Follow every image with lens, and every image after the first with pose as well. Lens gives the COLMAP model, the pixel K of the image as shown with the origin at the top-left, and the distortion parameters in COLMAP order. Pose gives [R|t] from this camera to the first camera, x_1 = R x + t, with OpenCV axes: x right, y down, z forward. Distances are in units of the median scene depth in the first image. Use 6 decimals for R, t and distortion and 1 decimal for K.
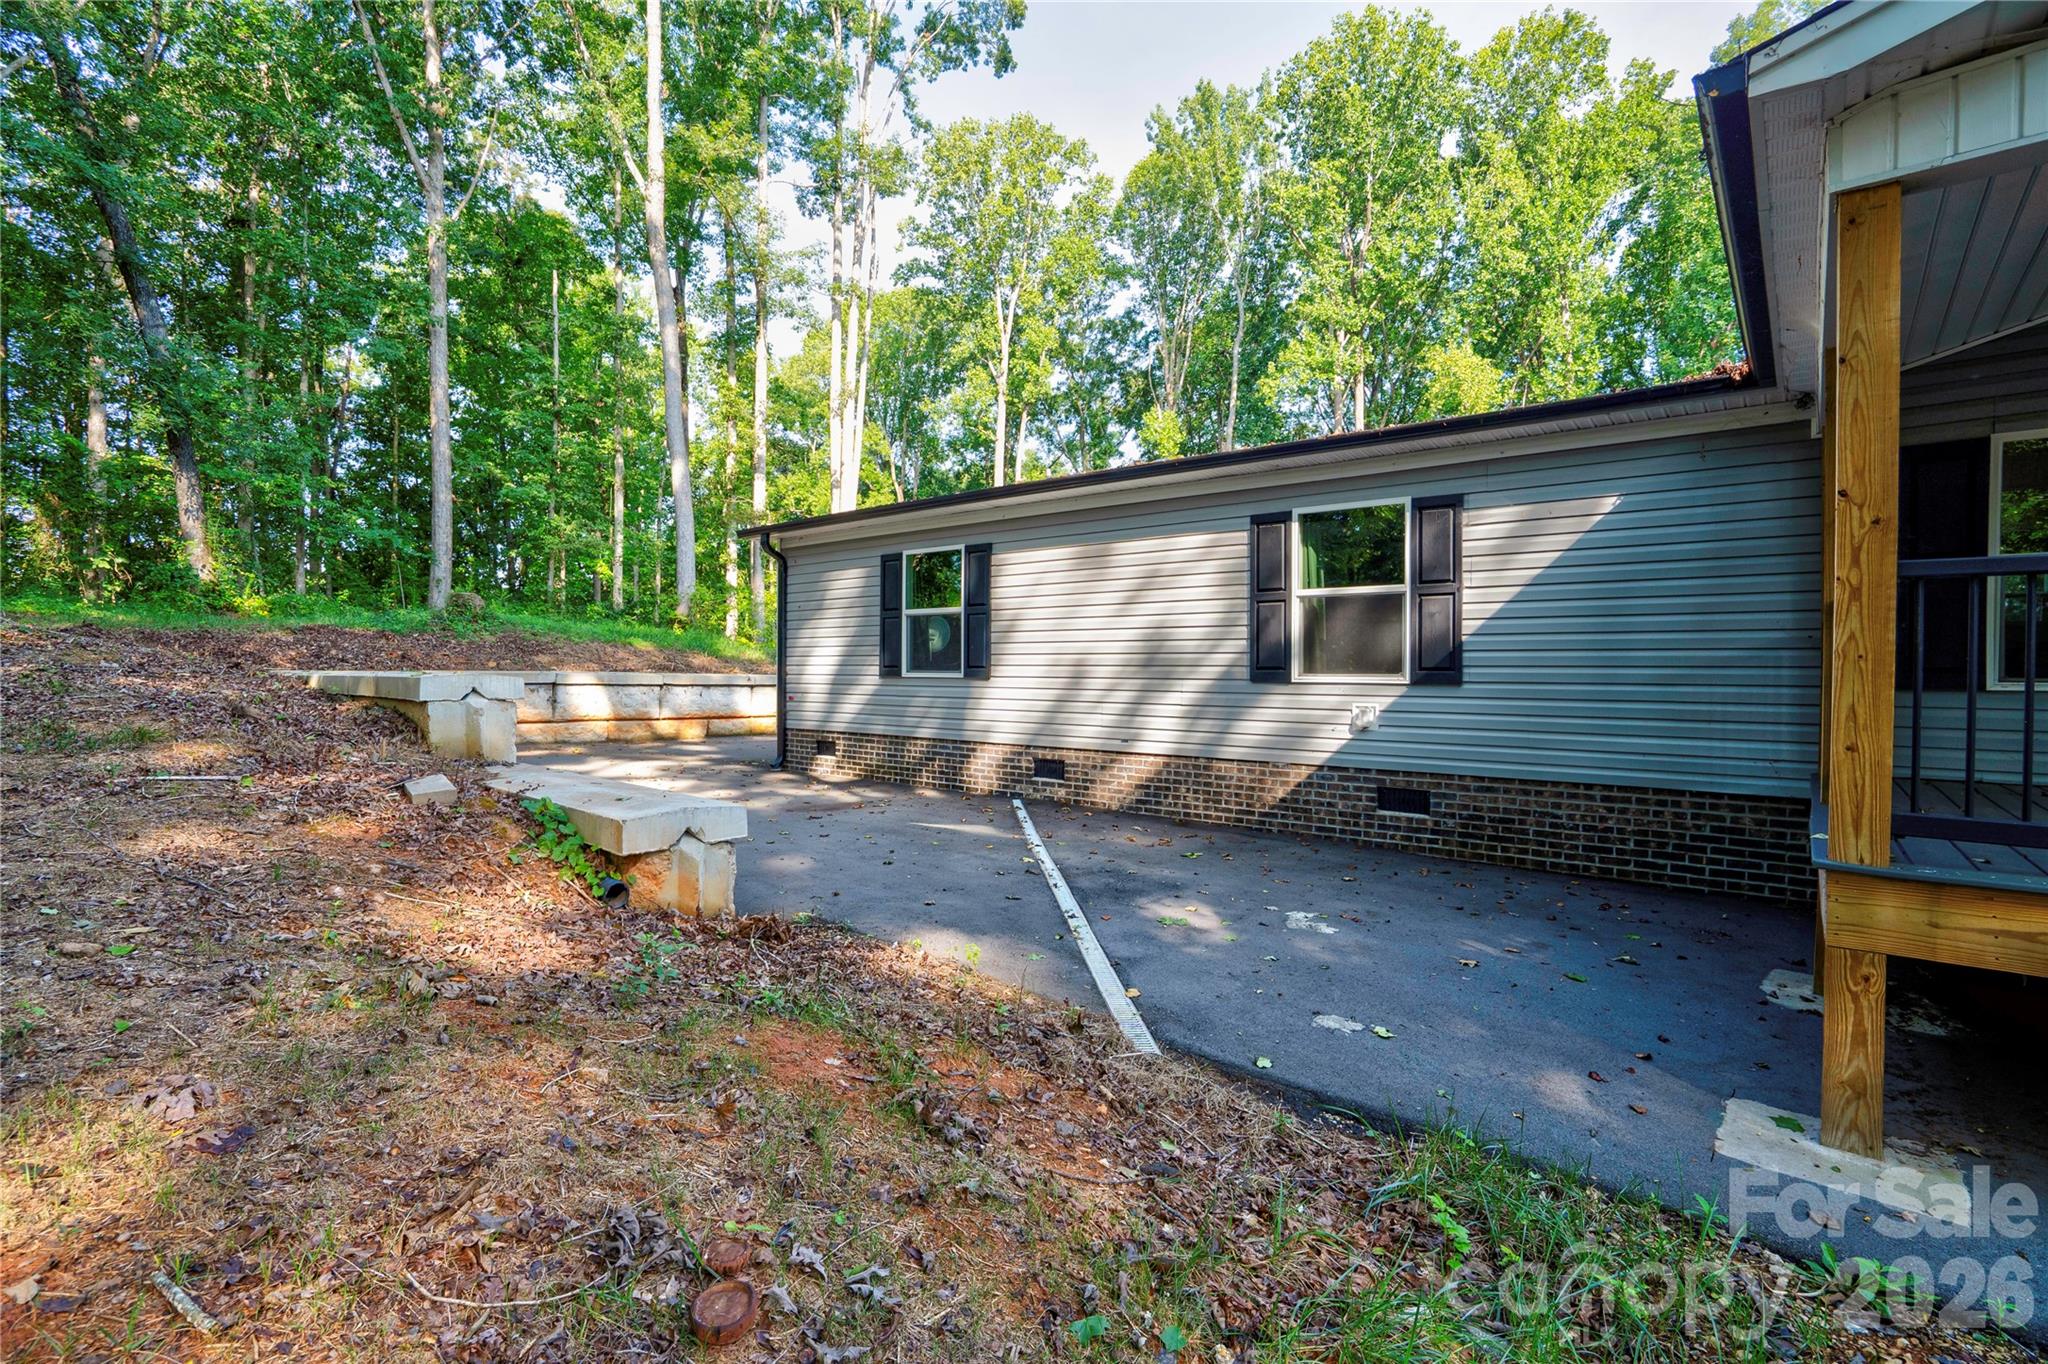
lens RADIAL K [[959.4, 0, 1020.1], [0, 959.4, 673.6], [0, 0, 1]] dist [-0.049686, 0.019343]
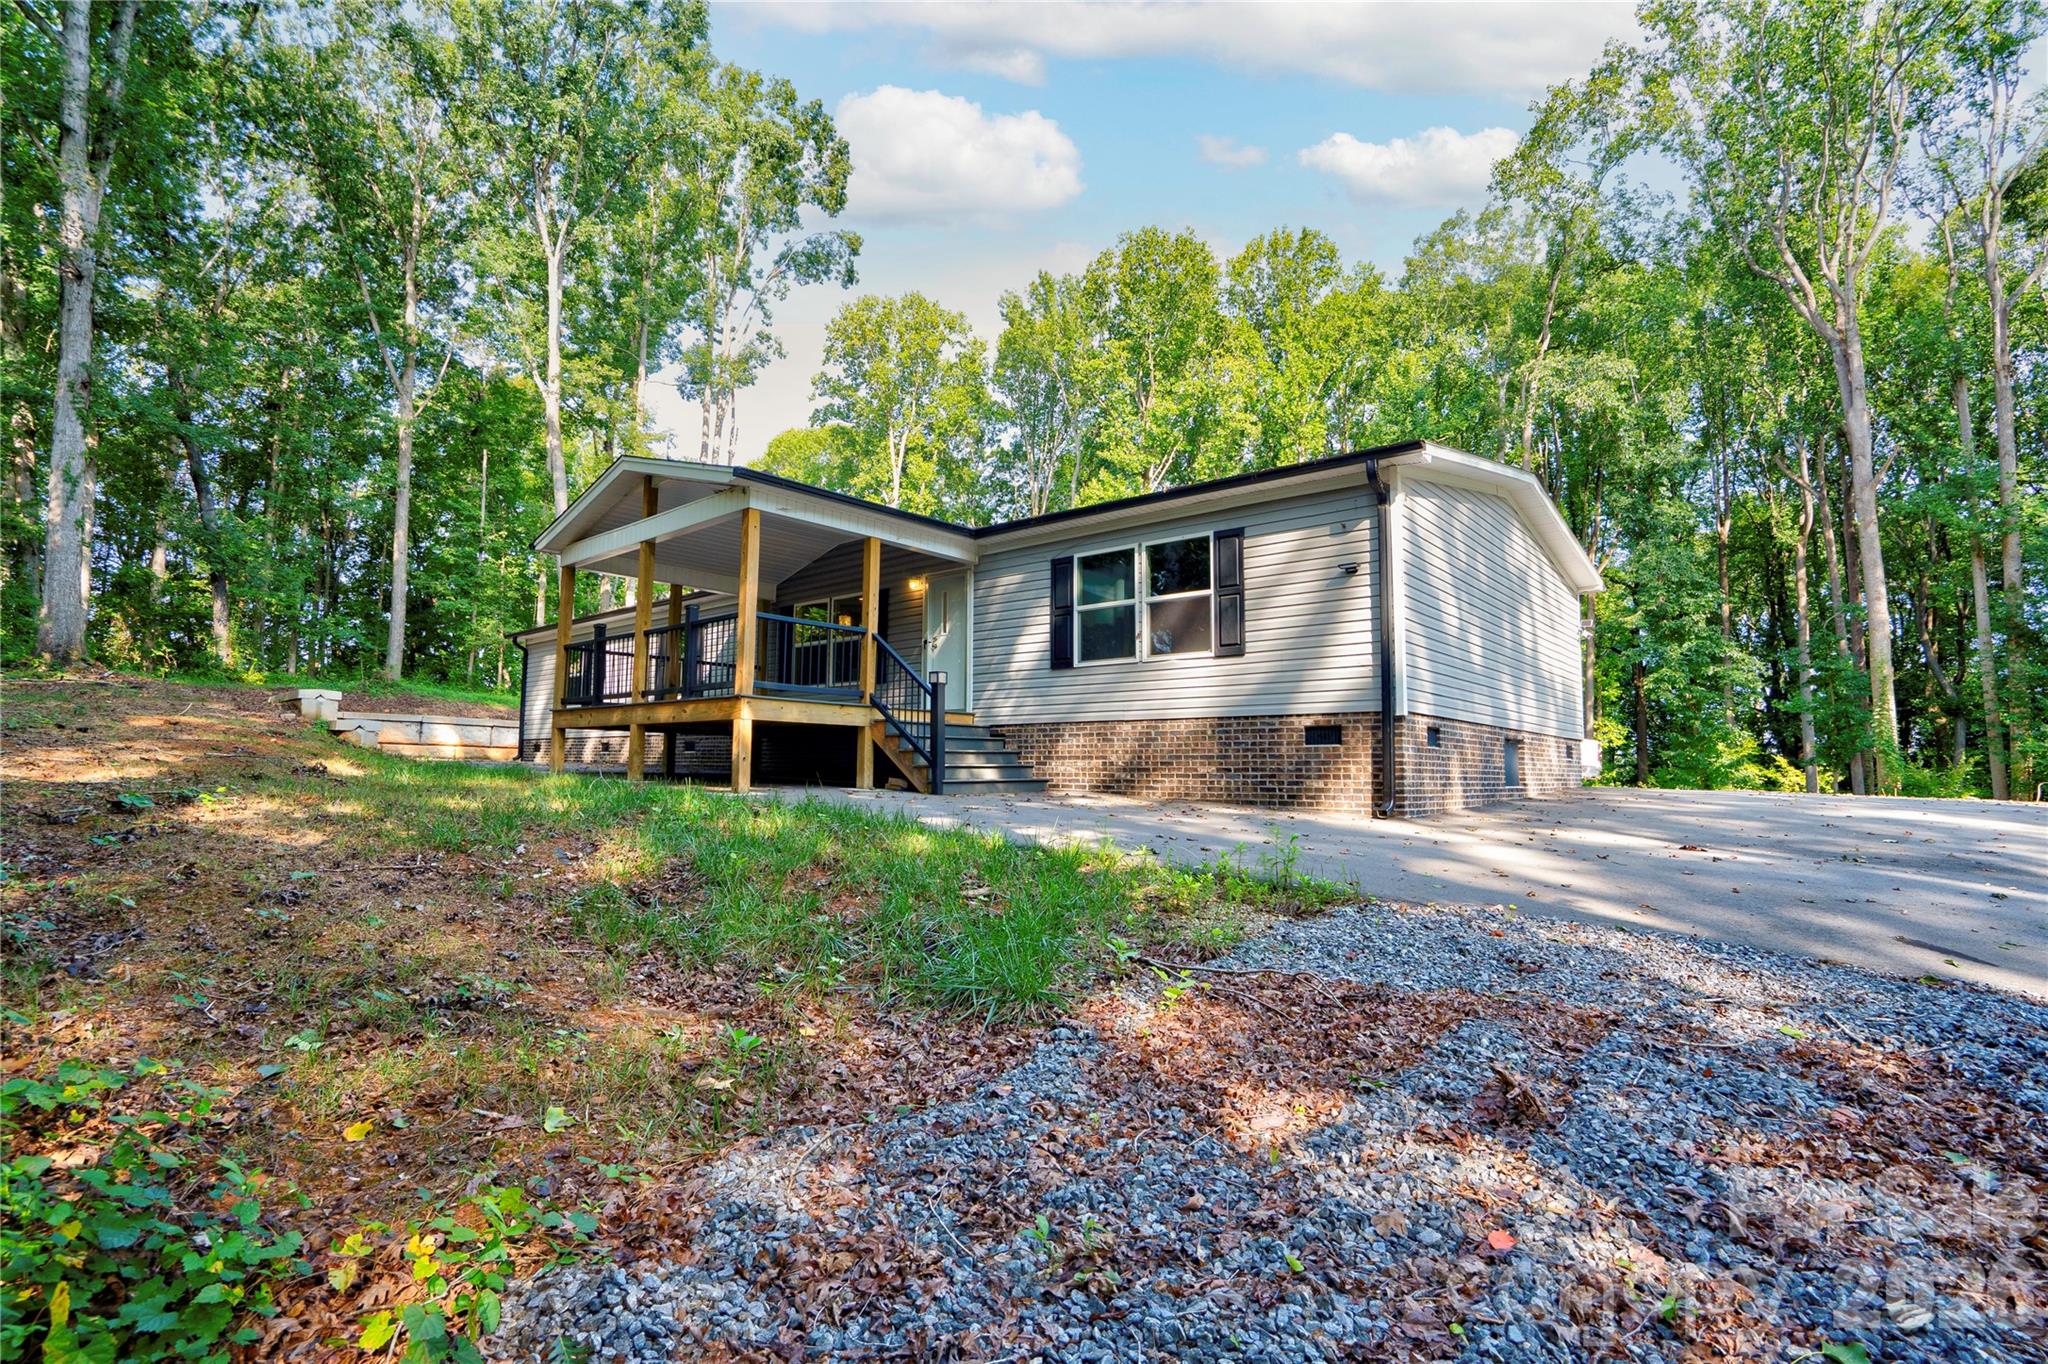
lens RADIAL K [[959.4, 0, 1013.2], [0, 959.4, 677.4], [0, 0, 1]] dist [-0.049686, 0.019343]
pose [[0.999869, 0.000596, -0.016164, 0.237586], [-0.002144, 0.995386, -0.095929, 0.035582], [0.016033, 0.095951, 0.995257, -0.270942]]
